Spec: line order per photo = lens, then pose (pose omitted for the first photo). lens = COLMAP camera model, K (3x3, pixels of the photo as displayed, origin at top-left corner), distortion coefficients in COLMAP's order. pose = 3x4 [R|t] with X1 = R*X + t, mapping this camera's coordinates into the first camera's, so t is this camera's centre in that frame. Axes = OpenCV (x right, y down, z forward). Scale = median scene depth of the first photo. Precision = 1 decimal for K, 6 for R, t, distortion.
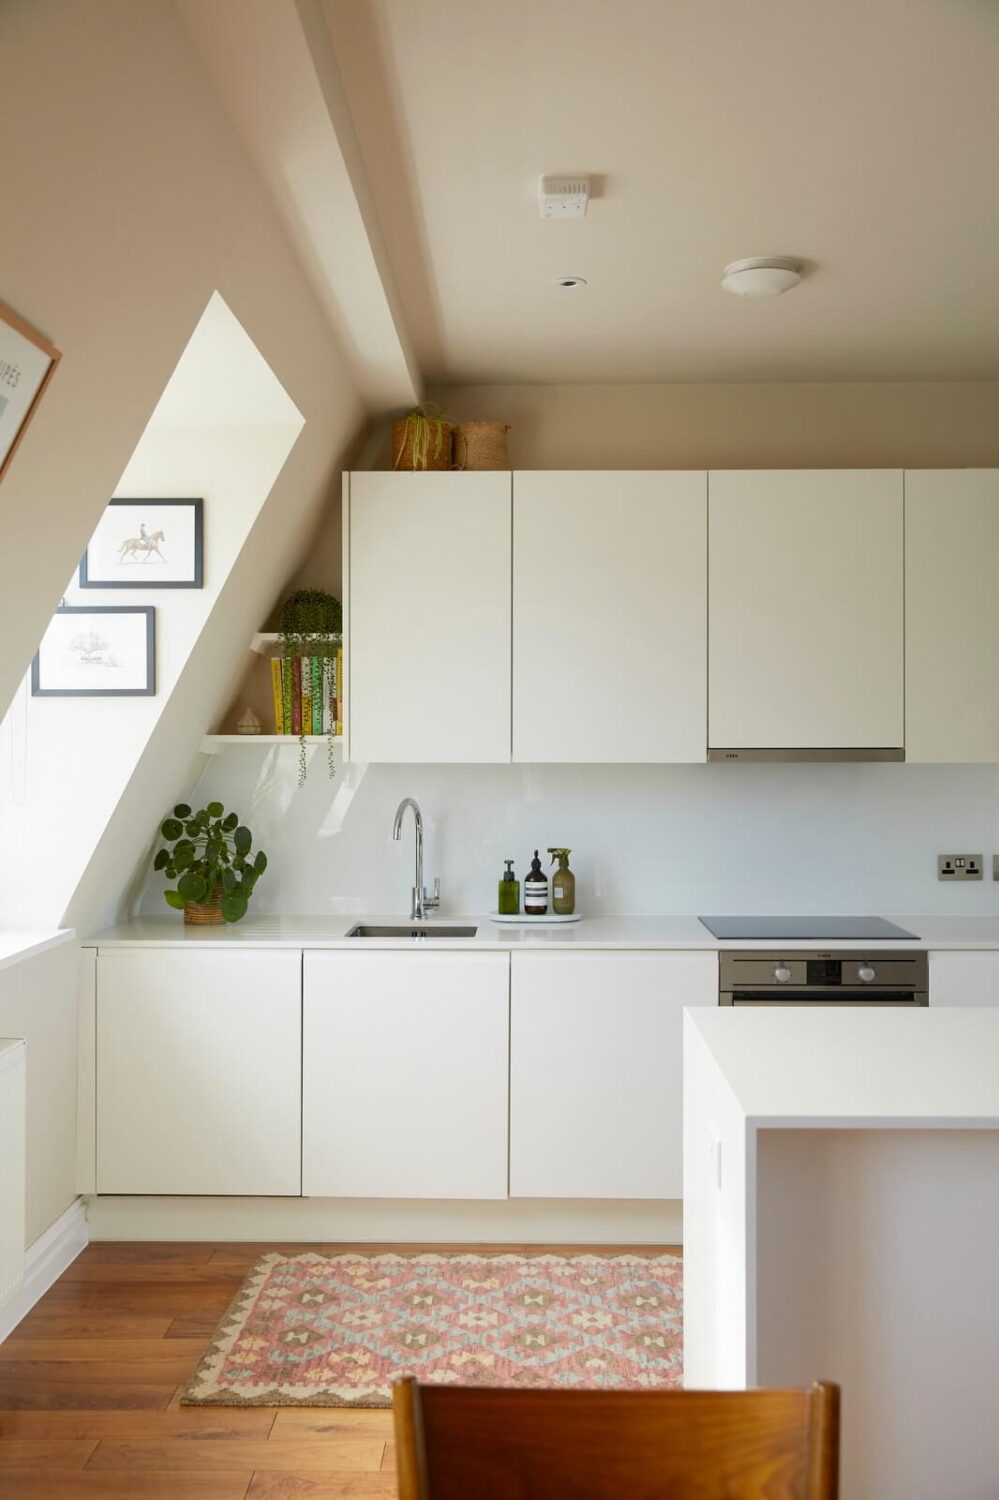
lens RADIAL K [[1364.6, 0, 499.5], [0, 1364.6, 750.0], [0, 0, 1]] dist [-0.033171, 0.015502]
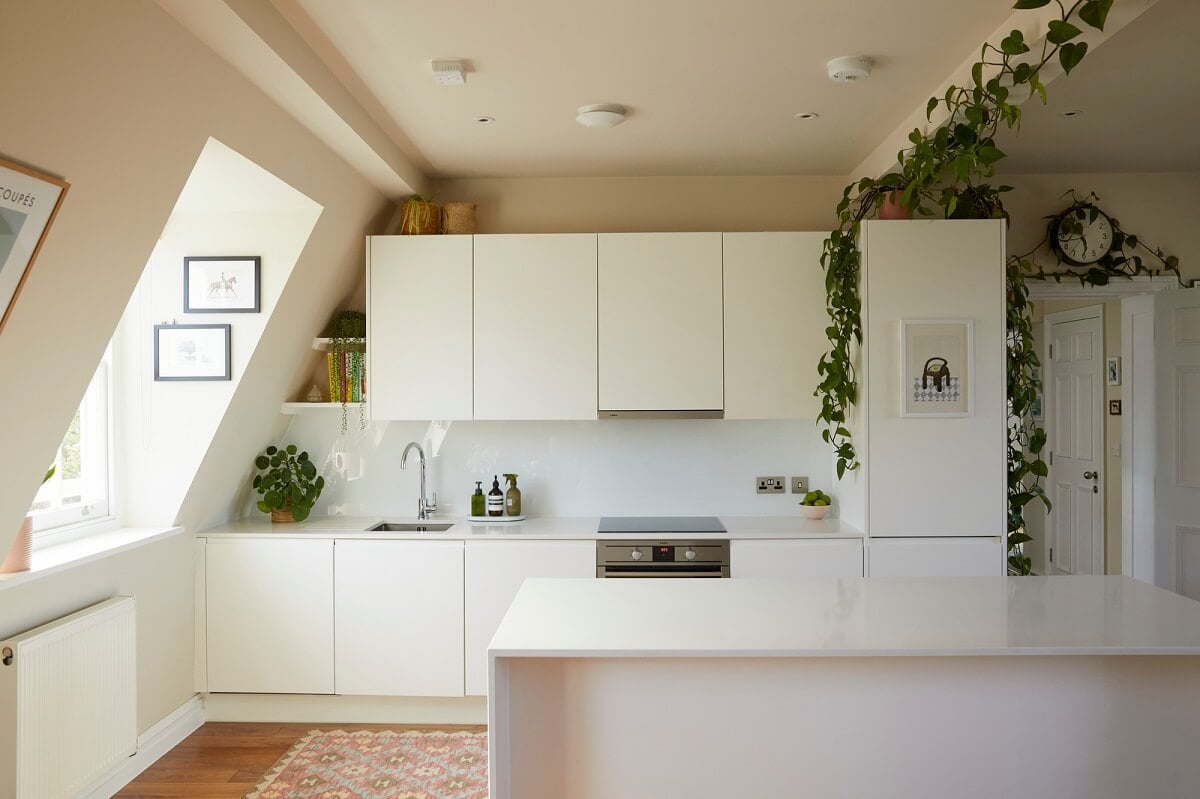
lens RADIAL K [[896.8, 0, 600.0], [0, 896.8, 399.5], [0, 0, 1]] dist [-0.089747, 0.070366]
pose [[0.999984, -0.003055, 0.004840, 0.160691], [0.003056, 0.999995, -0.000216, -0.014719], [-0.004839, 0.000231, 0.999988, -0.033102]]
